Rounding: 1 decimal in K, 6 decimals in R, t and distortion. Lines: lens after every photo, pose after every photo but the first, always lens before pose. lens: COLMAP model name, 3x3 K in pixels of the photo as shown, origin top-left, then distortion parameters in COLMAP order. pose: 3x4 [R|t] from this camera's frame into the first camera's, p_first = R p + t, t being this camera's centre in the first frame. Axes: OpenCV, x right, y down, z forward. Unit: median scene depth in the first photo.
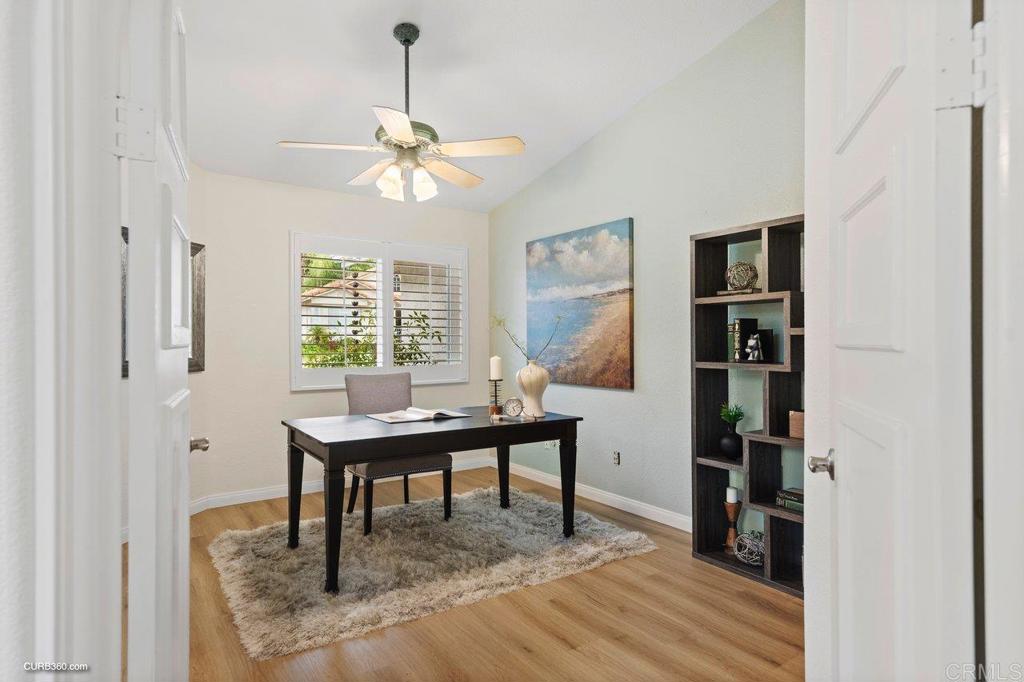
lens RADIAL K [[578.3, 0, 514.4], [0, 578.3, 343.3], [0, 0, 1]] dist [0.006688, -0.000644]
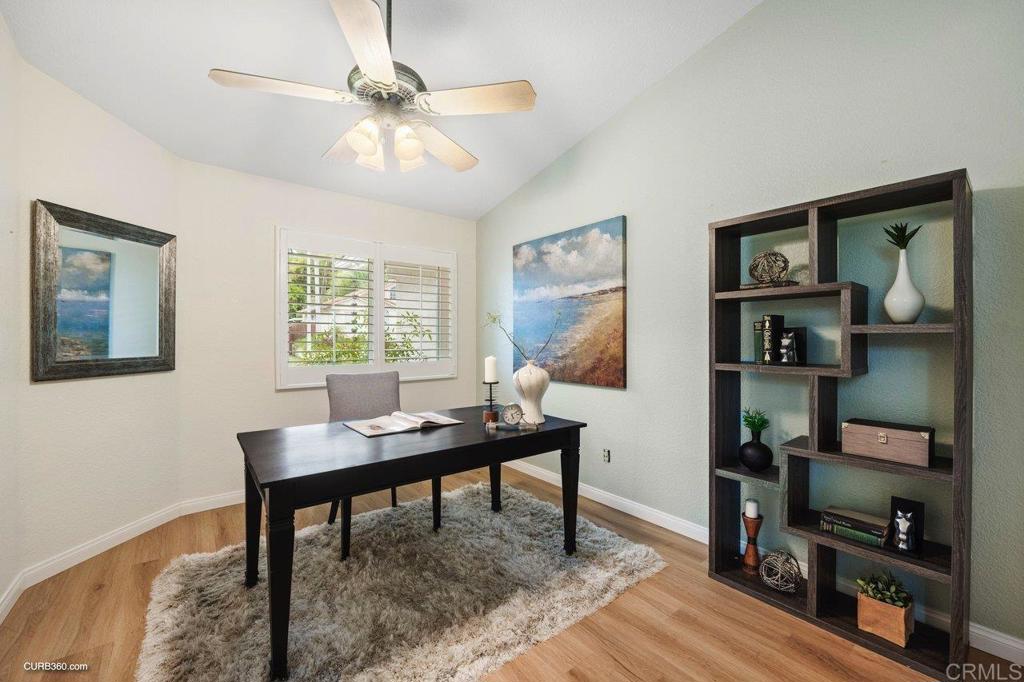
lens RADIAL K [[406.9, 0, 515.6], [0, 406.9, 338.1], [0, 0, 1]] dist [-0.009000, -0.001953]
pose [[0.997249, 0.003165, 0.074057, -0.042597], [-0.002817, 0.999984, -0.004805, -0.002959], [-0.074071, 0.004583, 0.997242, 0.373536]]
